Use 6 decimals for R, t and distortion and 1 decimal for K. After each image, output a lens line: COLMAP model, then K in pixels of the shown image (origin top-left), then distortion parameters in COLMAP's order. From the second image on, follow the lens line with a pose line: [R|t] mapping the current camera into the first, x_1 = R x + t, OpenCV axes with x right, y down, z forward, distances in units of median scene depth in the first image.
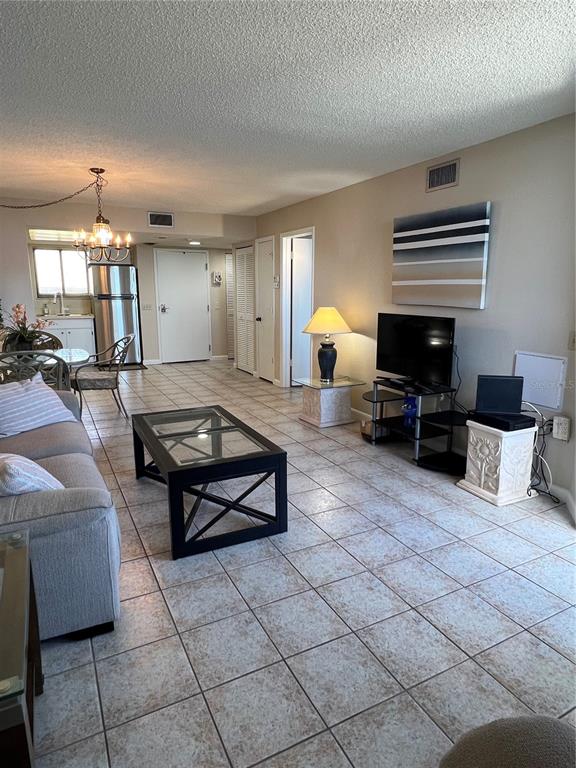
lens RADIAL K [[473.4, 0, 288.2], [0, 473.4, 382.9], [0, 0, 1]] dist [-0.009022, -0.000459]
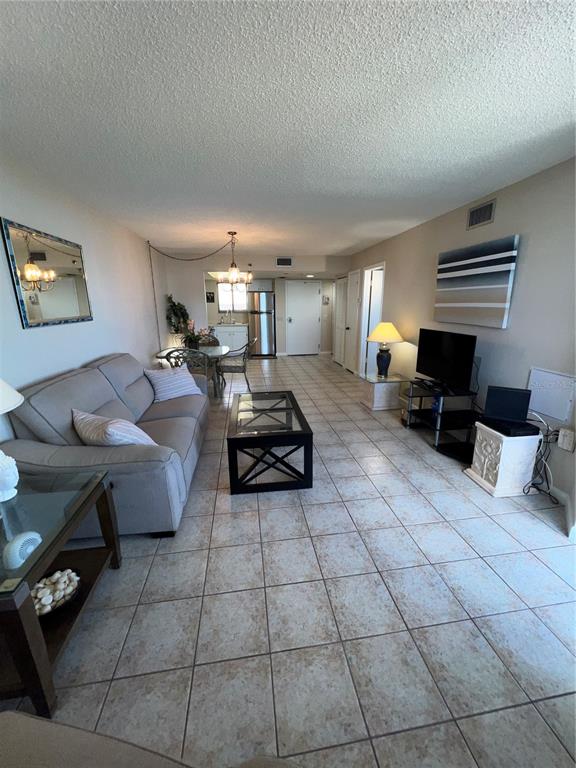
lens RADIAL K [[307.9, 0, 288.4], [0, 307.9, 382.2], [0, 0, 1]] dist [-0.006630, 0.000569]
pose [[0.945024, 0.072600, -0.318839, 0.168750], [-0.055289, 0.996479, 0.063026, -0.045083], [0.322292, -0.041932, 0.945711, 0.104636]]
